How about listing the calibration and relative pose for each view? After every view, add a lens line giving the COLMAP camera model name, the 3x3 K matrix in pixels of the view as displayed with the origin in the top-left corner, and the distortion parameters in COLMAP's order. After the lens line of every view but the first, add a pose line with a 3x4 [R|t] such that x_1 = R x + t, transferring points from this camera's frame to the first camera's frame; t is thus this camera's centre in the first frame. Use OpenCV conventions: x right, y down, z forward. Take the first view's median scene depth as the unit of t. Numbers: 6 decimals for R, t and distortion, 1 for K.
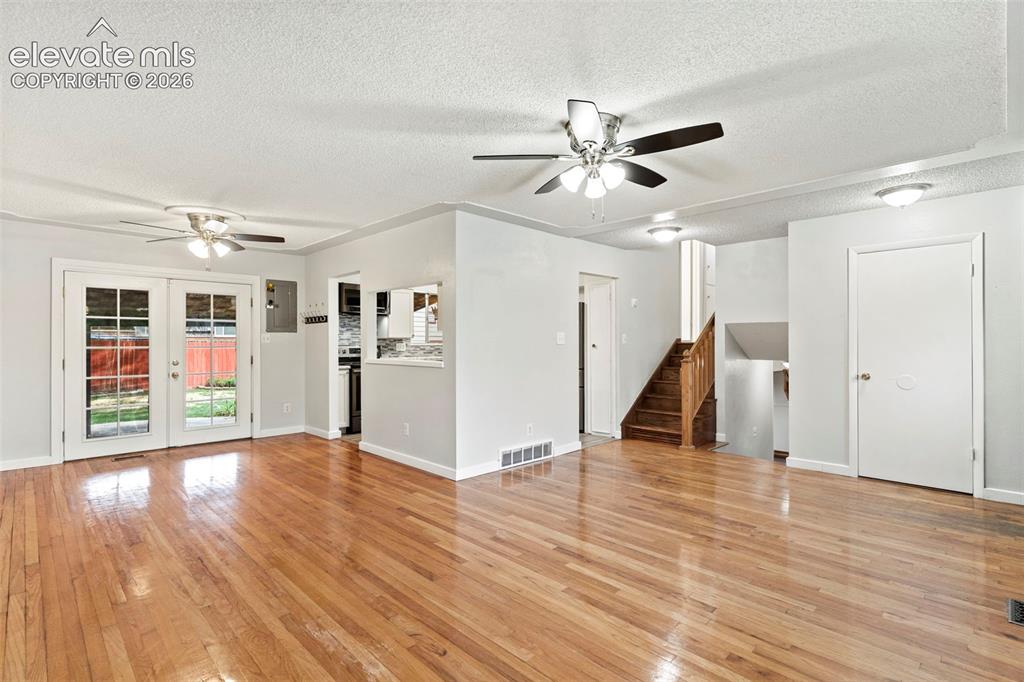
lens RADIAL K [[495.2, 0, 512.0], [0, 495.2, 341.0], [0, 0, 1]] dist [0.003049, 0.000234]
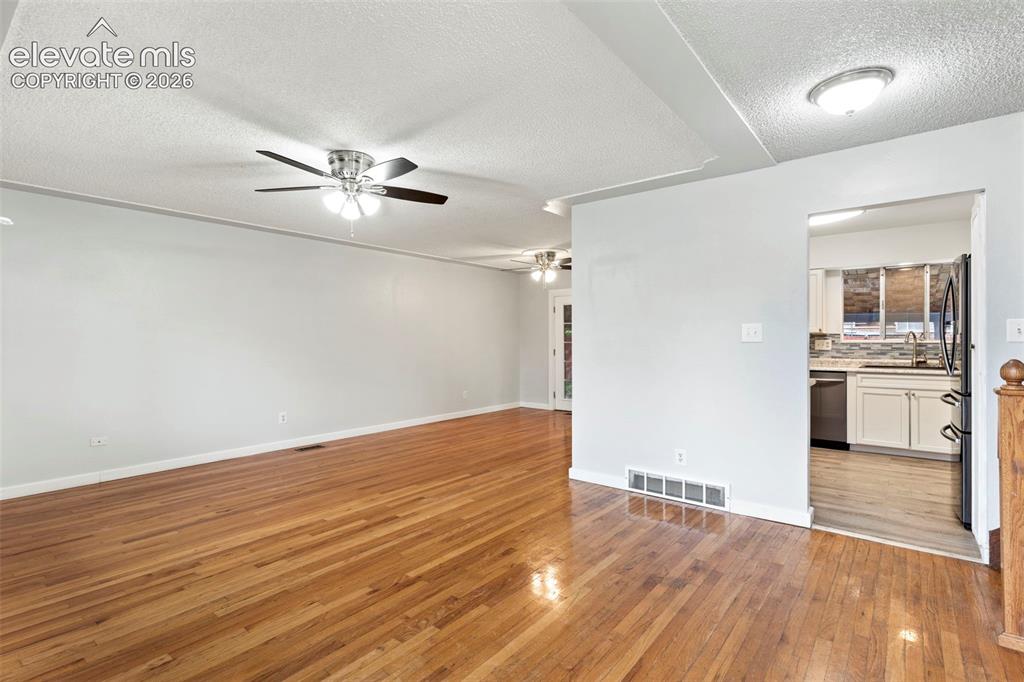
lens RADIAL K [[487.1, 0, 508.3], [0, 487.1, 337.5], [0, 0, 1]] dist [0.003923, 0.000711]
pose [[0.107784, -0.001581, -0.994173, 0.759234], [0.004941, 0.999987, -0.001054, -0.001566], [0.994162, -0.004799, 0.107790, 0.684454]]
